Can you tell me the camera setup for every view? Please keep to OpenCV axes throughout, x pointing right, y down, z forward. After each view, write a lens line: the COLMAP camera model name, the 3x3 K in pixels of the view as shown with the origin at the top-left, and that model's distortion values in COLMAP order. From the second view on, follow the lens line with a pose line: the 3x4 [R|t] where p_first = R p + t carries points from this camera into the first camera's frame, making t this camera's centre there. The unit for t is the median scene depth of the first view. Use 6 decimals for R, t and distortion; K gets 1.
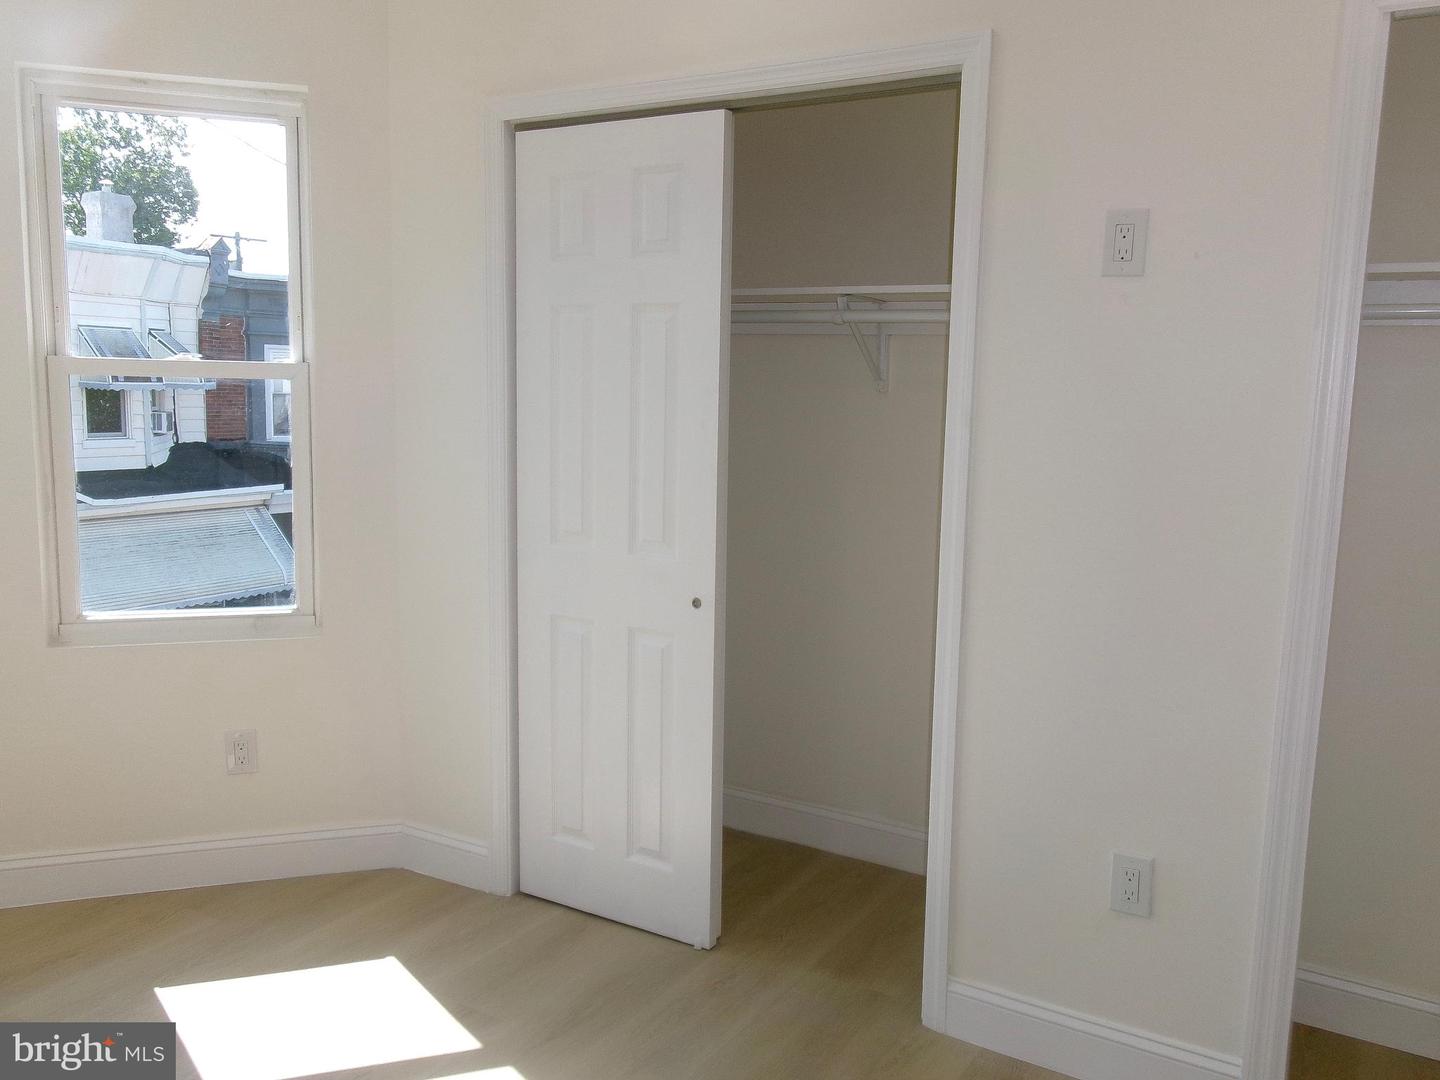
lens RADIAL K [[1180.1, 0, 711.8], [0, 1180.1, 545.6], [0, 0, 1]] dist [-0.013617, 0.004292]
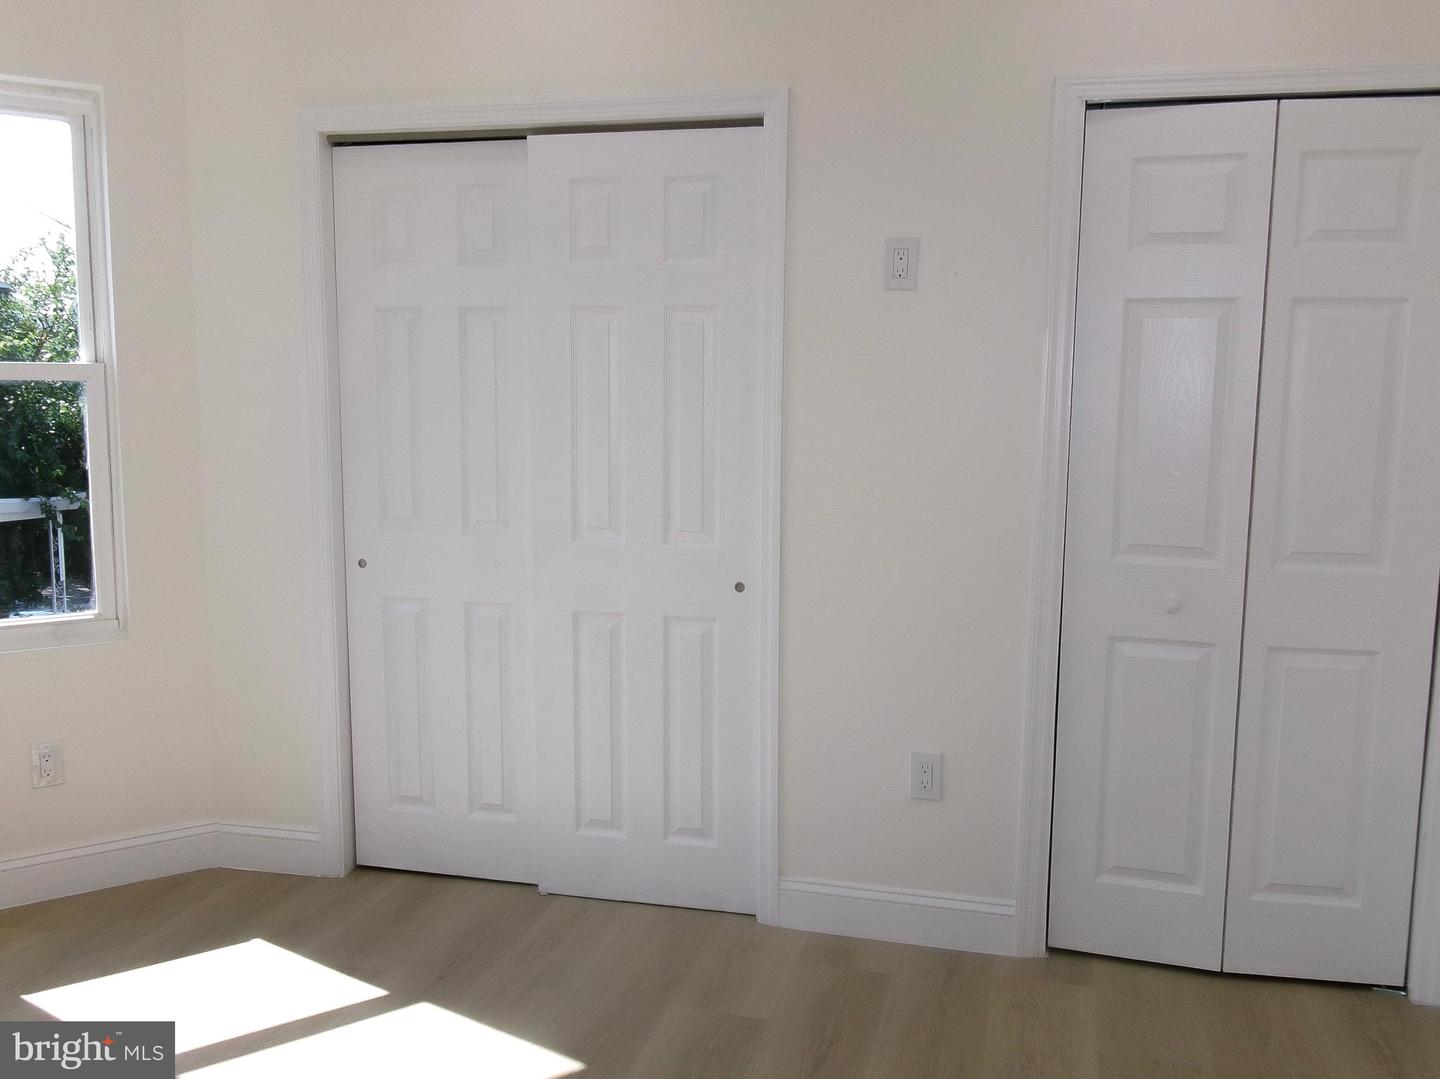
lens RADIAL K [[1180.1, 0, 726.4], [0, 1180.1, 536.7], [0, 0, 1]] dist [-0.013617, 0.004292]
pose [[0.952718, -0.047445, 0.300129, -0.168832], [0.050755, 0.998706, -0.003238, 0.022526], [-0.299587, 0.018318, 0.953893, -0.108834]]
